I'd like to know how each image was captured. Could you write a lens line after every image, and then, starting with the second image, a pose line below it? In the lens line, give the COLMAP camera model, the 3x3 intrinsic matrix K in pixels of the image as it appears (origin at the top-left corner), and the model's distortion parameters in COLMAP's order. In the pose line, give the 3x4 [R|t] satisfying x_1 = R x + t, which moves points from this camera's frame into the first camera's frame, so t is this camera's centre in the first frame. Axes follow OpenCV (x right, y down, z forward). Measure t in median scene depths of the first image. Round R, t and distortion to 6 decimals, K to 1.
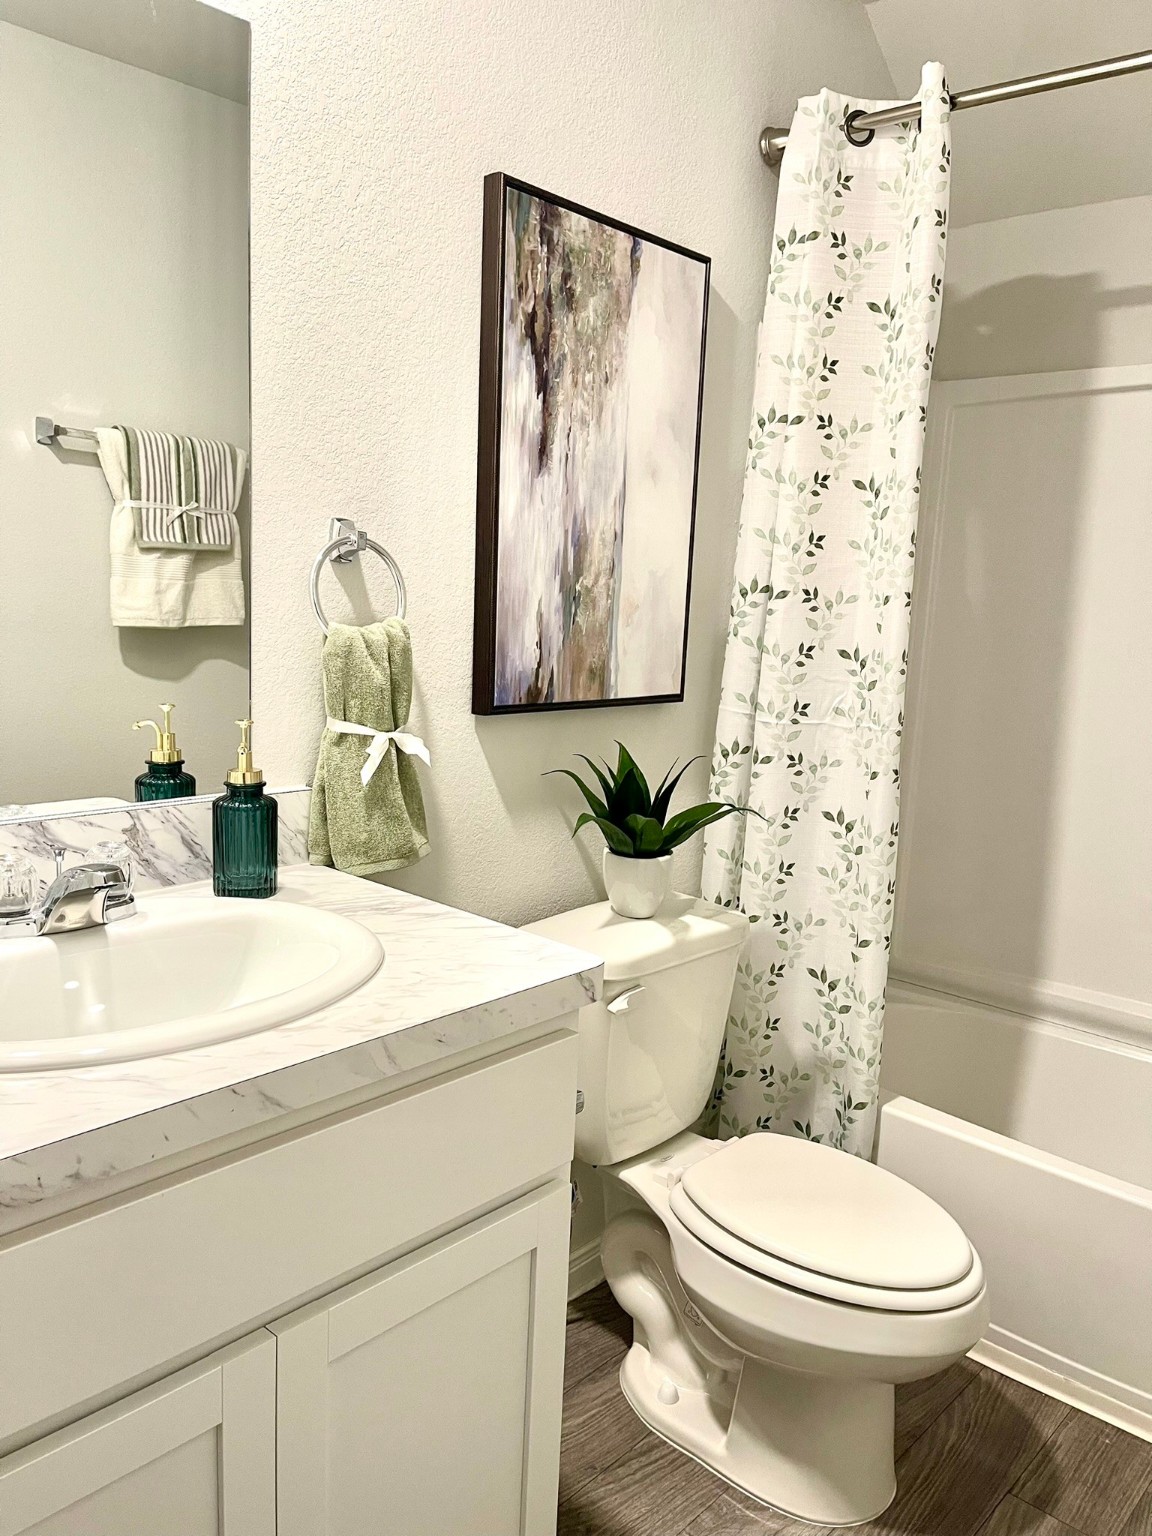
lens RADIAL K [[1166.4, 0, 576.0], [0, 1166.4, 768.0], [0, 0, 1]] dist [0.050475, -0.036873]
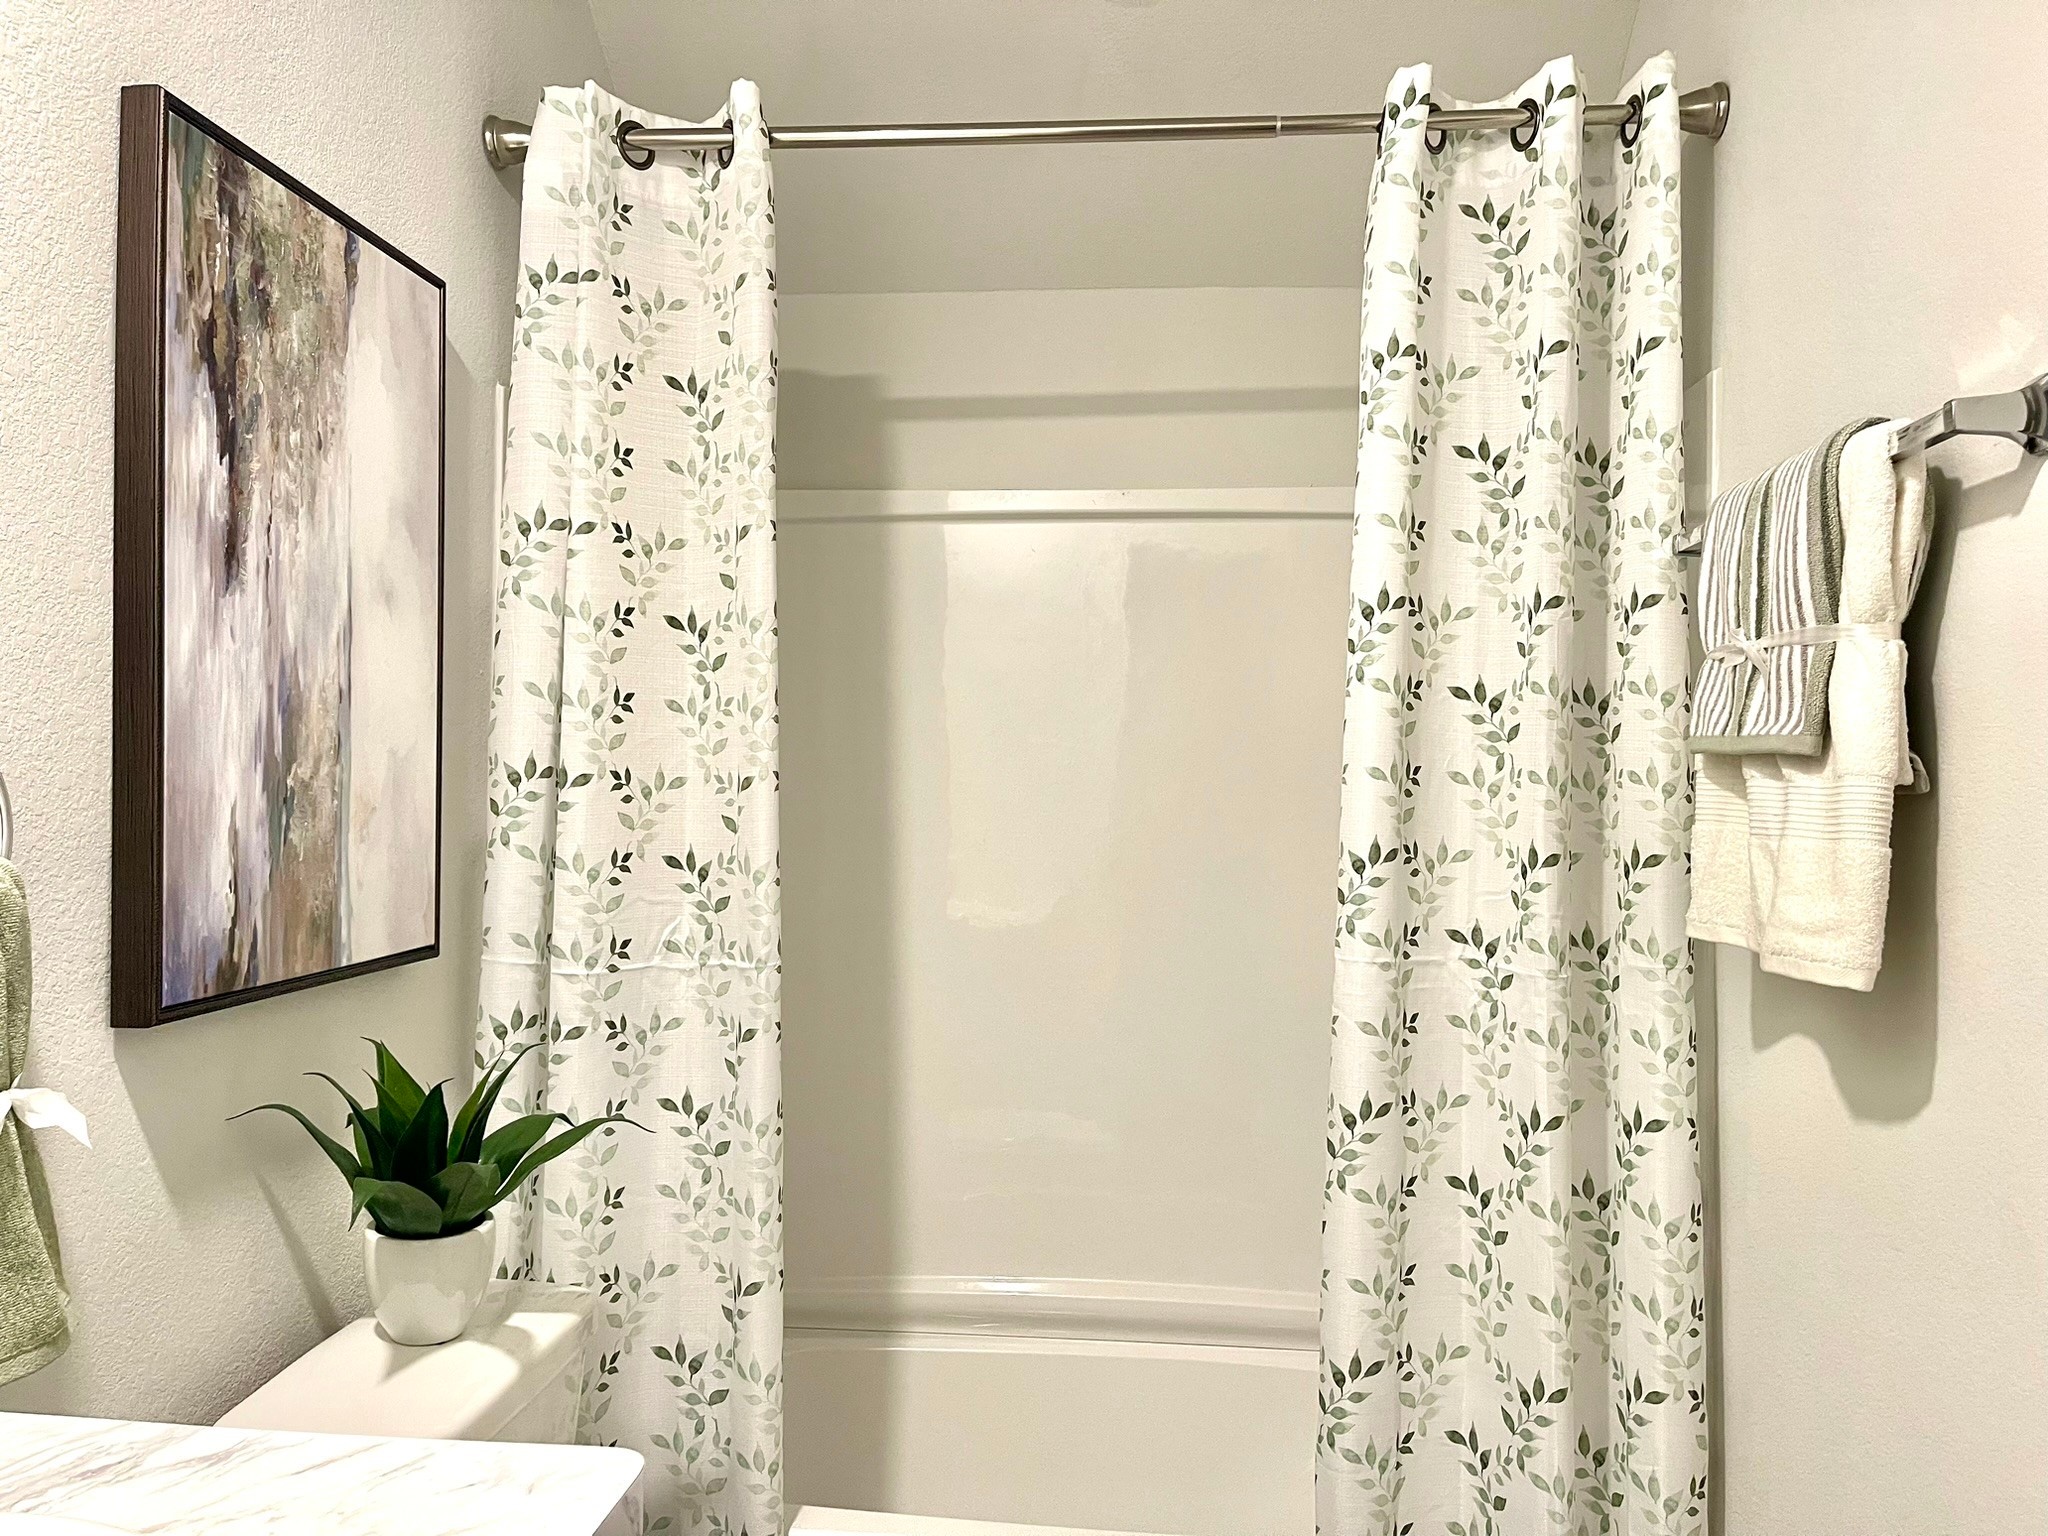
lens RADIAL K [[1555.2, 0, 1024.0], [0, 1555.2, 768.0], [0, 0, 1]] dist [0.050475, -0.036873]
pose [[0.802220, -0.033813, 0.596070, -0.163247], [0.118578, 0.987528, -0.103570, -0.035707], [-0.585134, 0.153767, 0.796225, 0.155665]]
